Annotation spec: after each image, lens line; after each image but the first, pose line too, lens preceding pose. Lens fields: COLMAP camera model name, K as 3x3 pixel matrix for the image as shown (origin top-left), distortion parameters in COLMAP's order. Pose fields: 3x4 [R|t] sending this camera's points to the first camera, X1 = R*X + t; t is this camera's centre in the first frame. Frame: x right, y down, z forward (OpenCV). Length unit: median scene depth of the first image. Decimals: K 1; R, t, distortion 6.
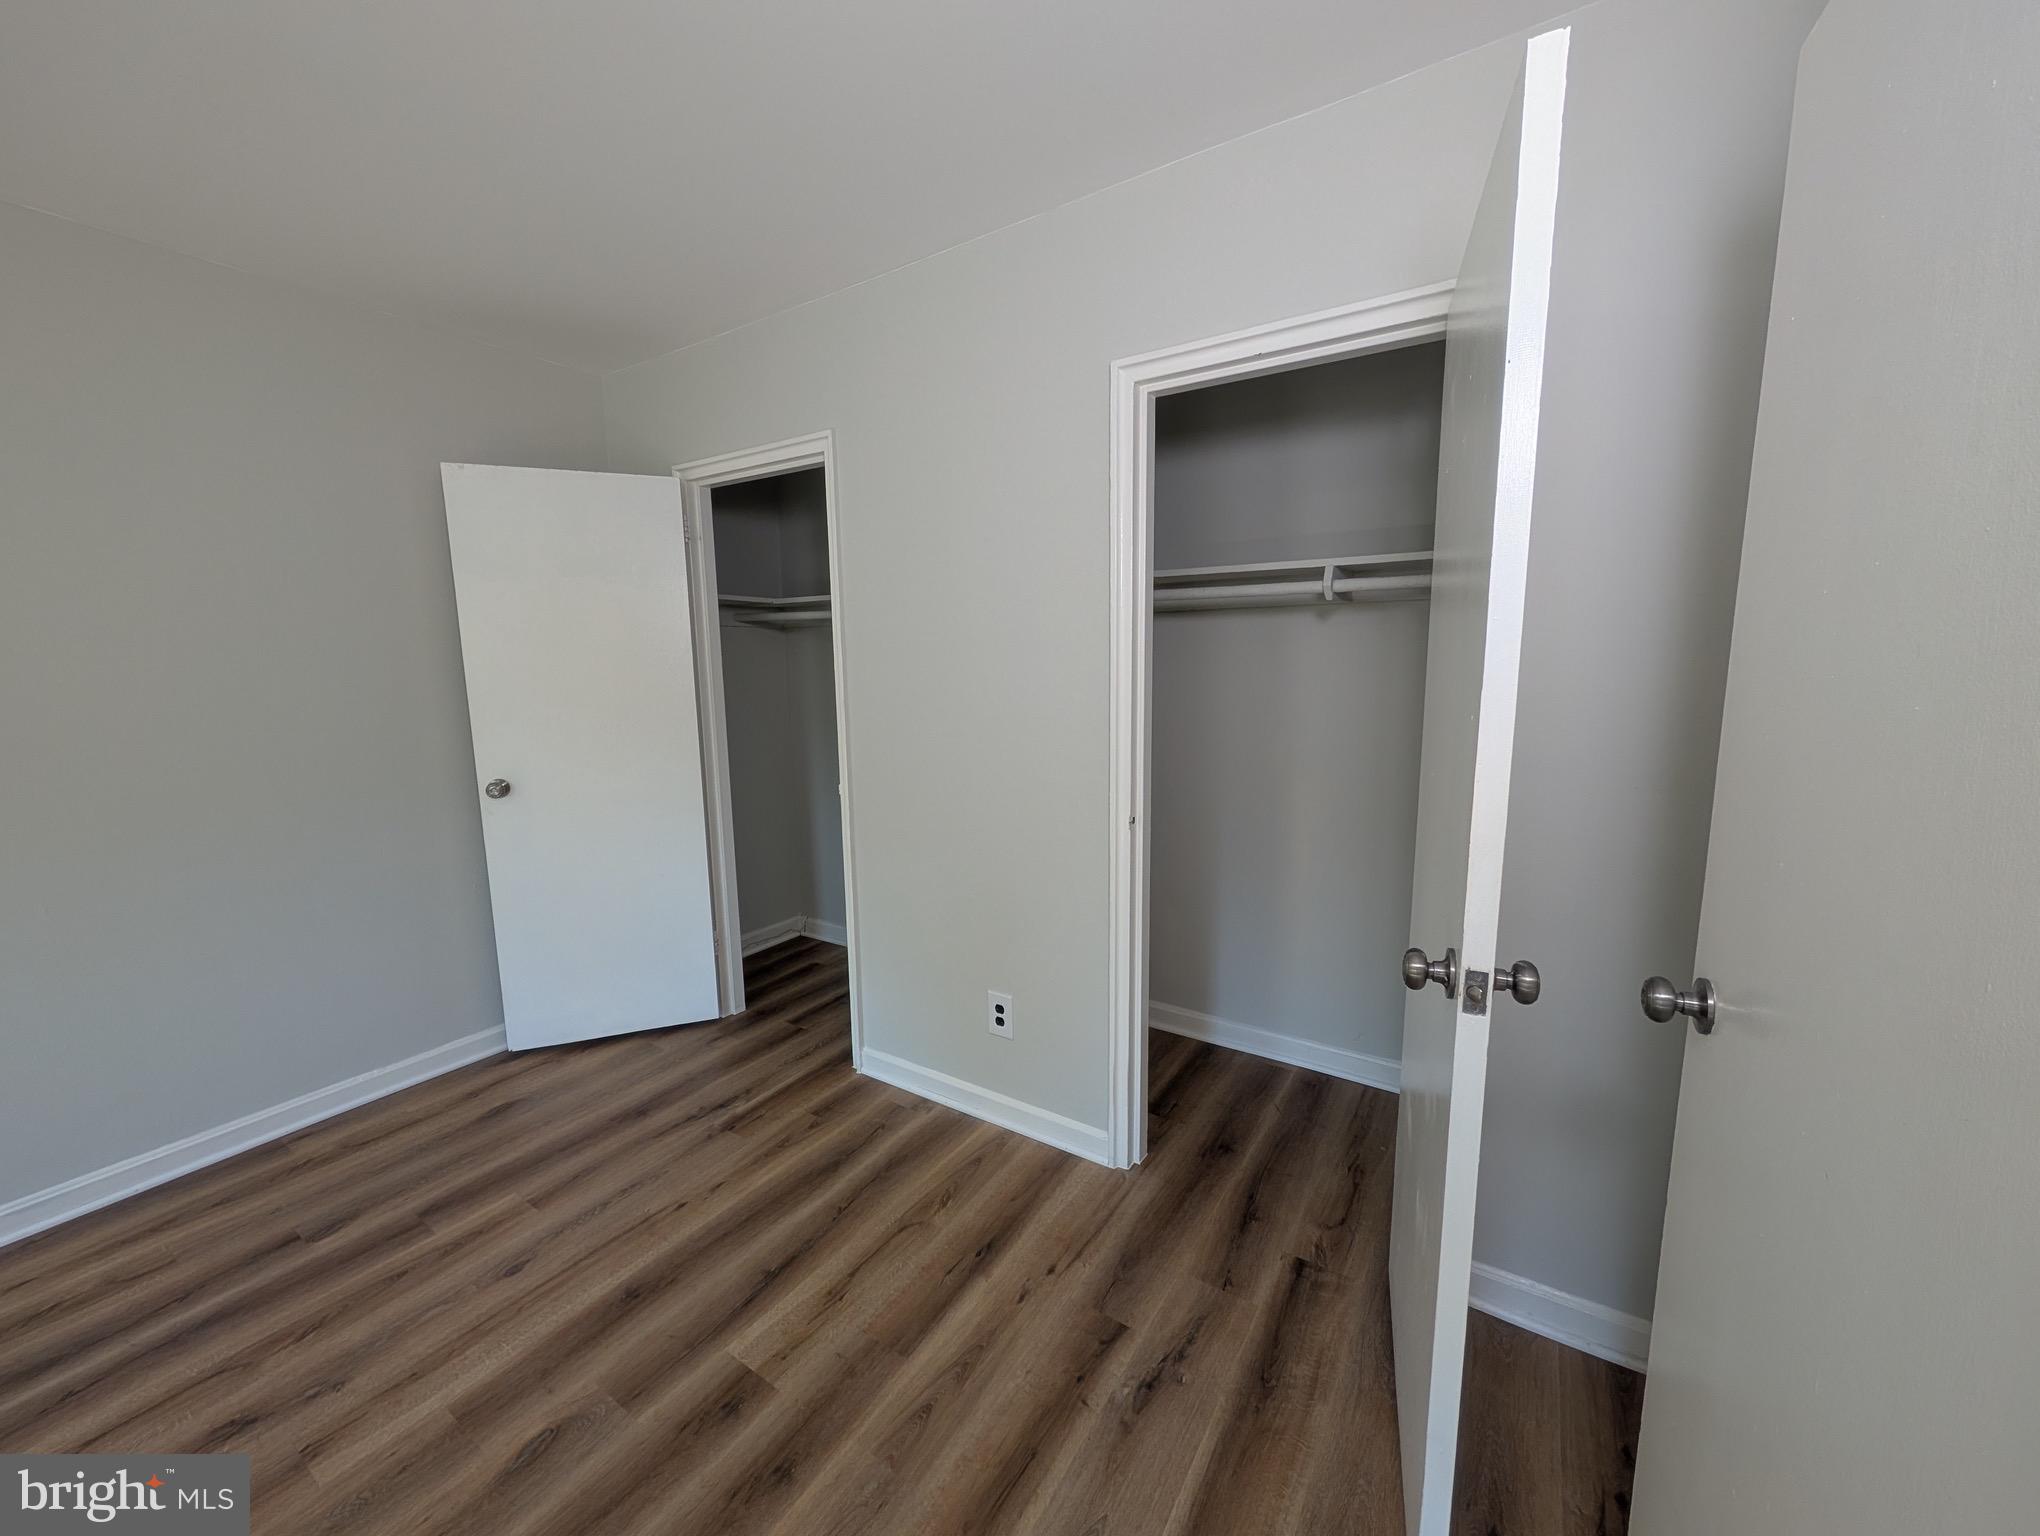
lens RADIAL K [[786.9, 0, 1008.5], [0, 786.9, 764.3], [0, 0, 1]] dist [-0.001364, -0.000186]
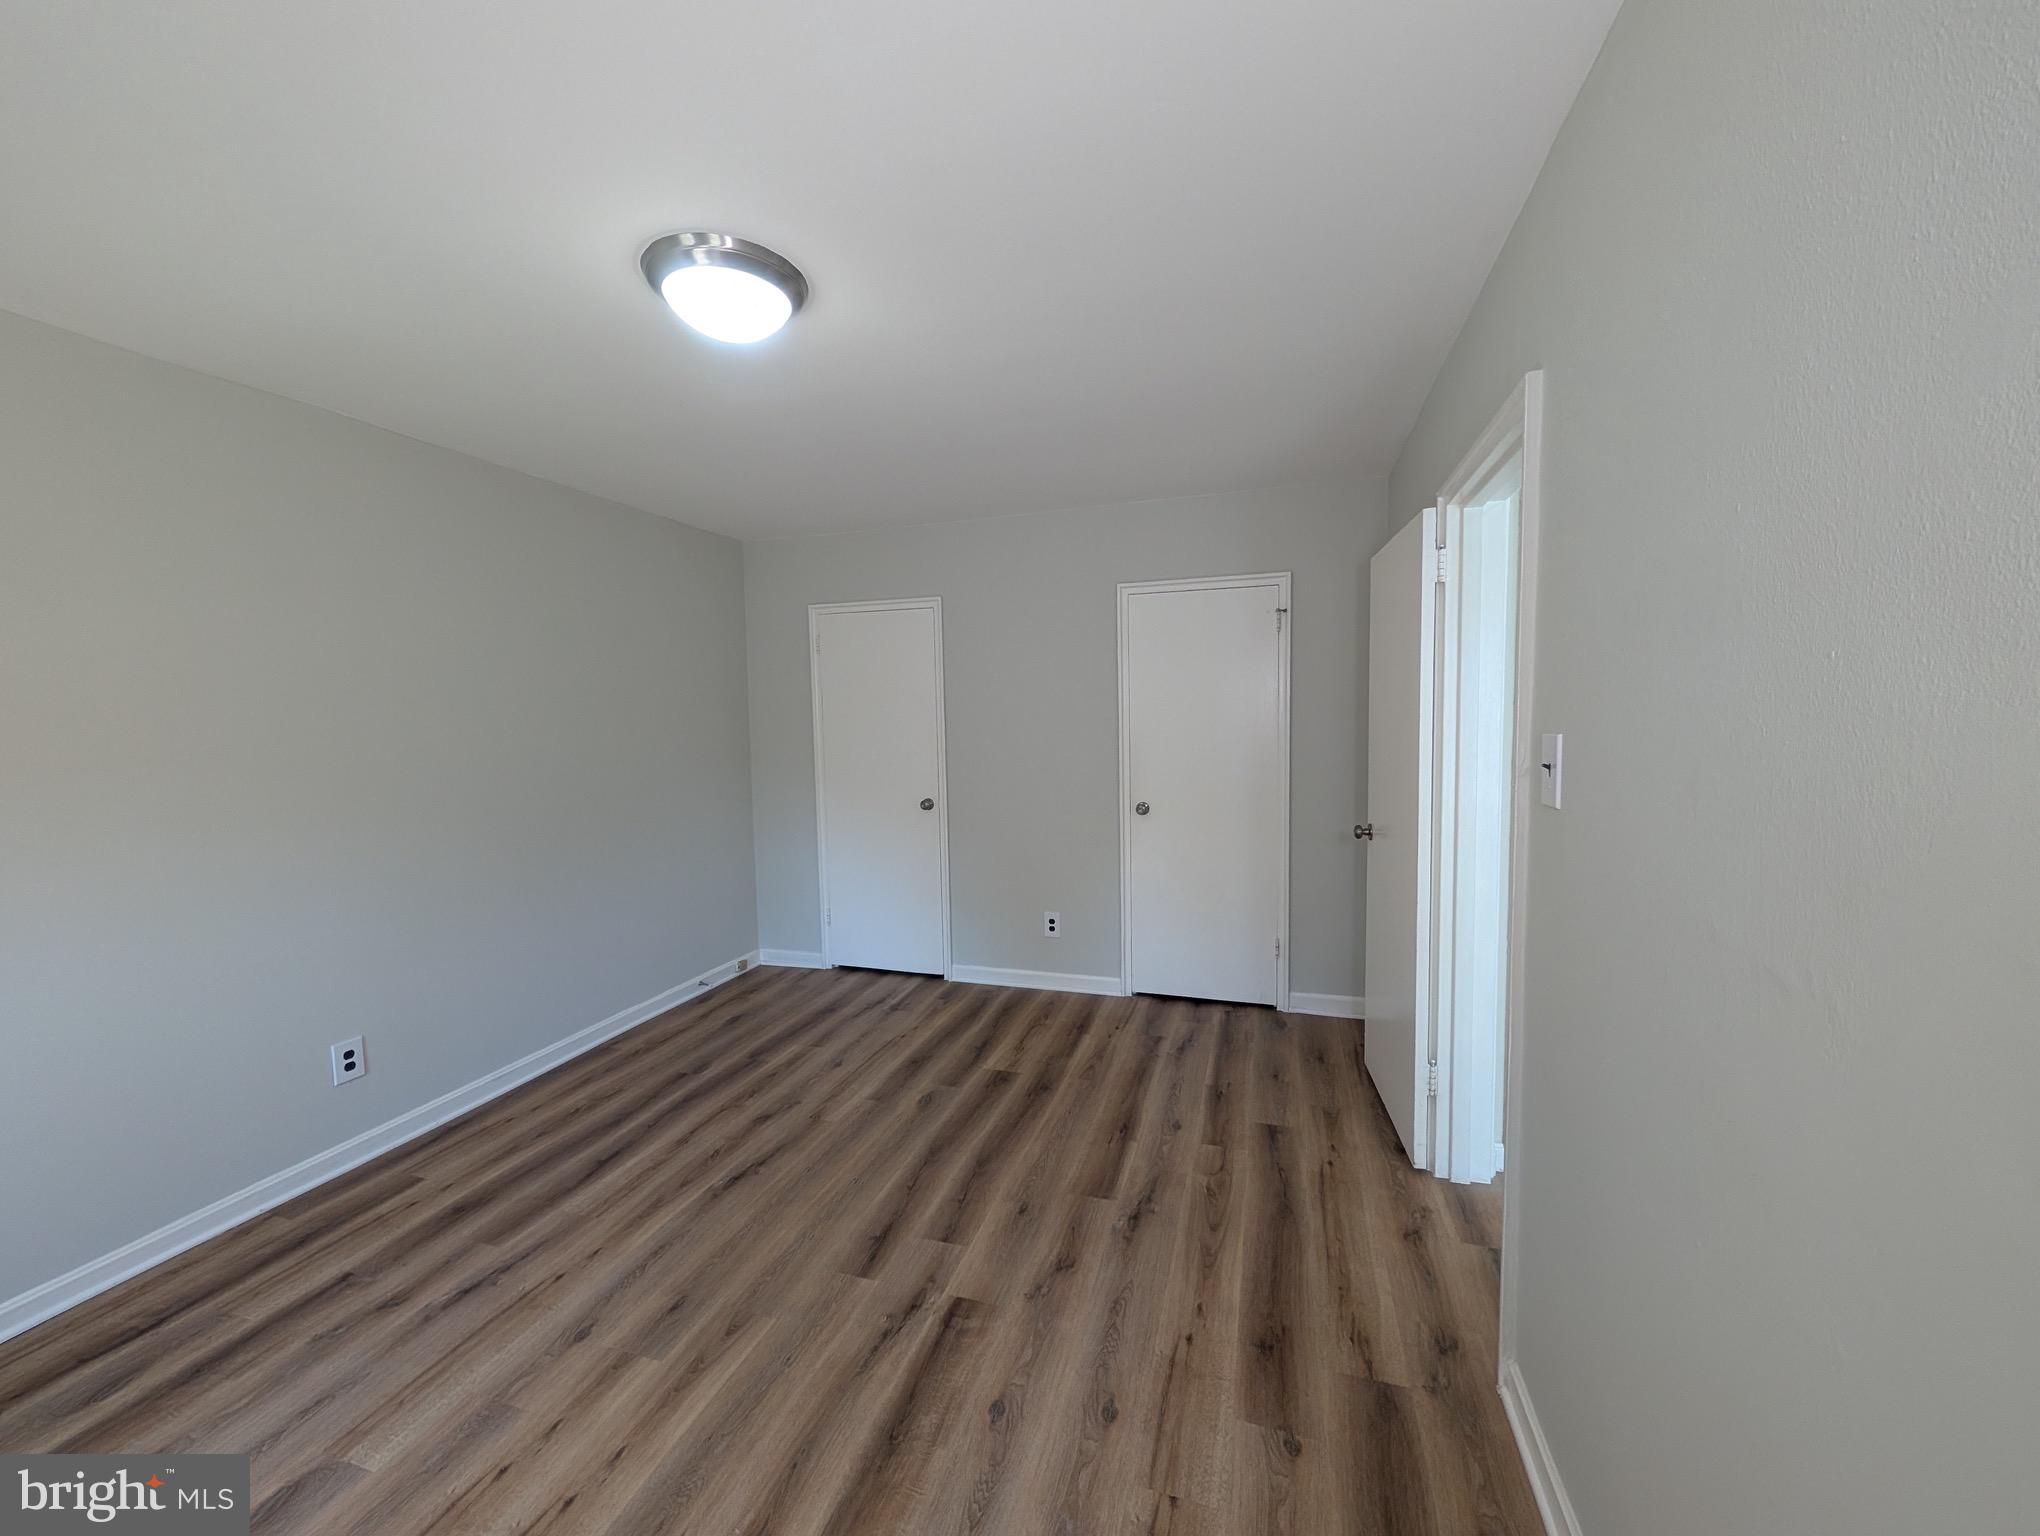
lens RADIAL K [[786.9, 0, 1021.0], [0, 786.9, 778.7], [0, 0, 1]] dist [-0.001364, -0.000186]
pose [[0.960938, -0.026749, 0.275469, -0.632941], [0.043654, 0.997508, -0.055418, 0.098709], [-0.273300, 0.065279, 0.959711, -0.792348]]
